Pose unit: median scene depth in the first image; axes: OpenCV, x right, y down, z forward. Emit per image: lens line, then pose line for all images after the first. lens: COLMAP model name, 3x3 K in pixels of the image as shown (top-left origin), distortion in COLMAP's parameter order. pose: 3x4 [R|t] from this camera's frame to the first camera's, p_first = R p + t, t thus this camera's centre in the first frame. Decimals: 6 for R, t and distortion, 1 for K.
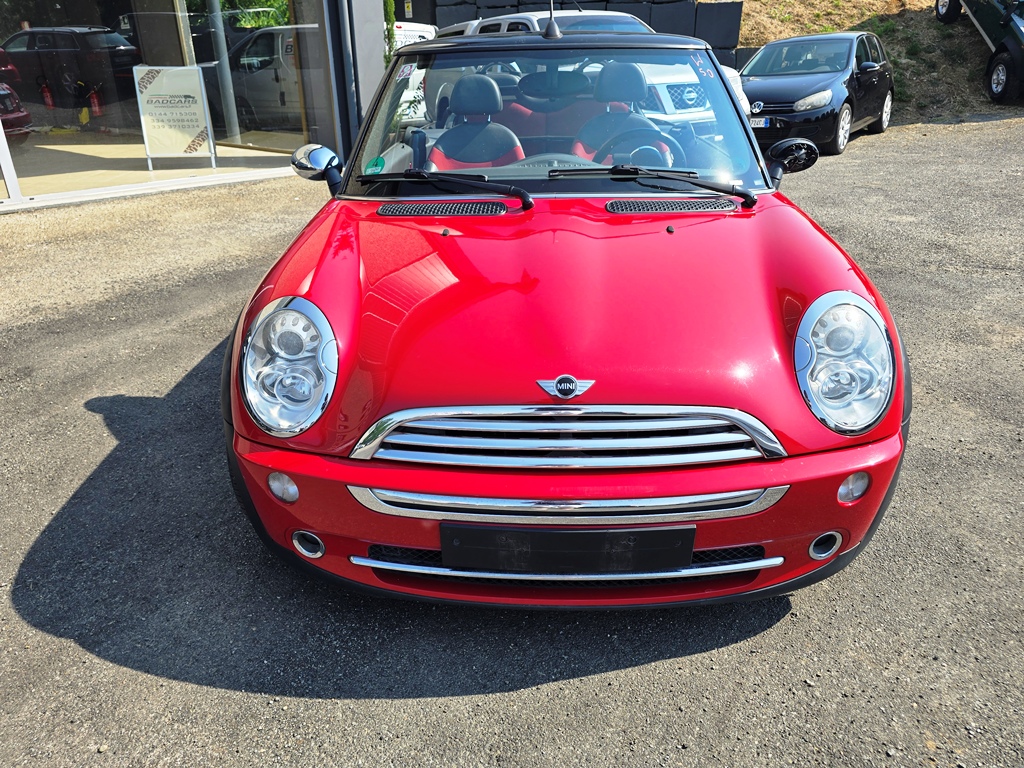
lens RADIAL K [[694.1, 0, 515.8], [0, 694.1, 380.6], [0, 0, 1]] dist [0.040578, -0.032300]
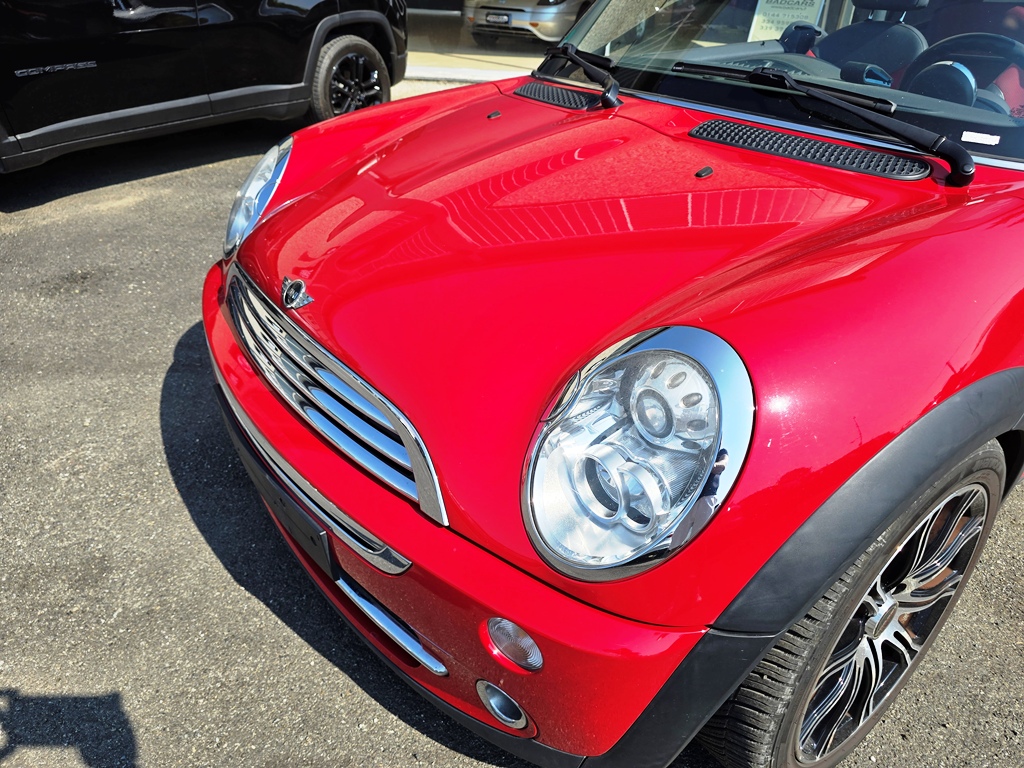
lens RADIAL K [[694.1, 0, 515.8], [0, 694.1, 380.6], [0, 0, 1]] dist [0.040578, -0.032300]
pose [[0.624066, 0.424817, -0.655800, 0.390690], [-0.357978, 0.901474, 0.243305, -0.092112], [0.694546, 0.082924, 0.714654, 0.292355]]
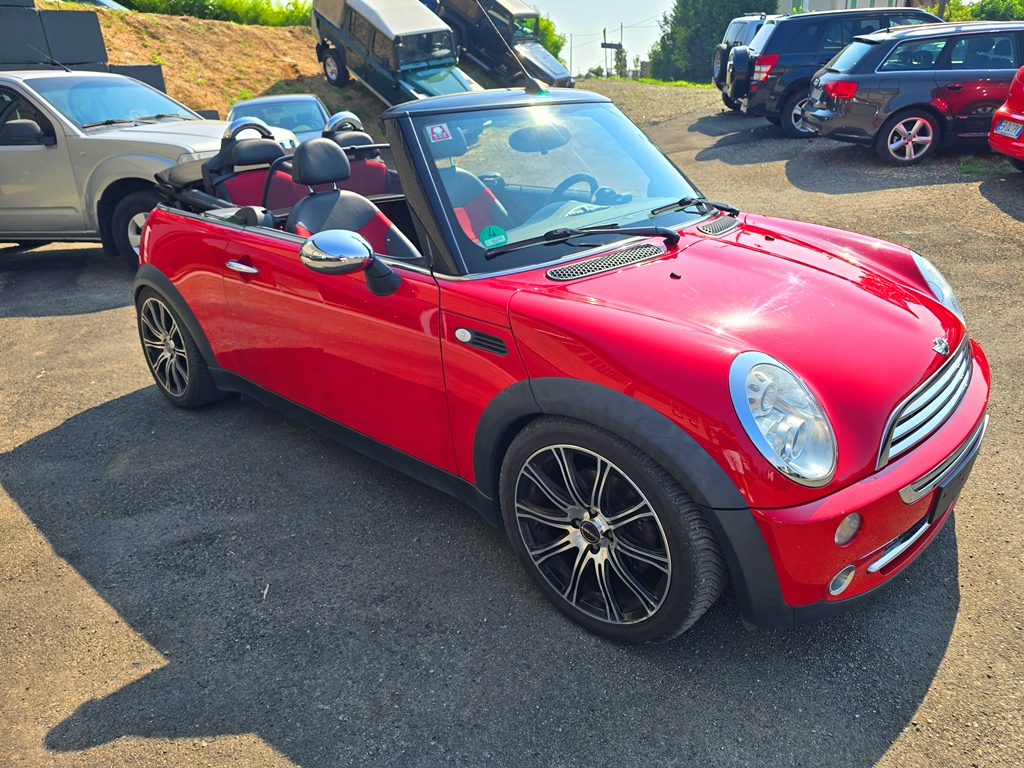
lens RADIAL K [[697.5, 0, 519.6], [0, 697.5, 383.5], [0, 0, 1]] dist [0.034282, -0.027556]
pose [[0.648324, -0.300617, 0.699504, -0.658220], [0.351341, 0.933205, 0.075417, -0.143363], [-0.675452, 0.196870, 0.710639, 0.293388]]
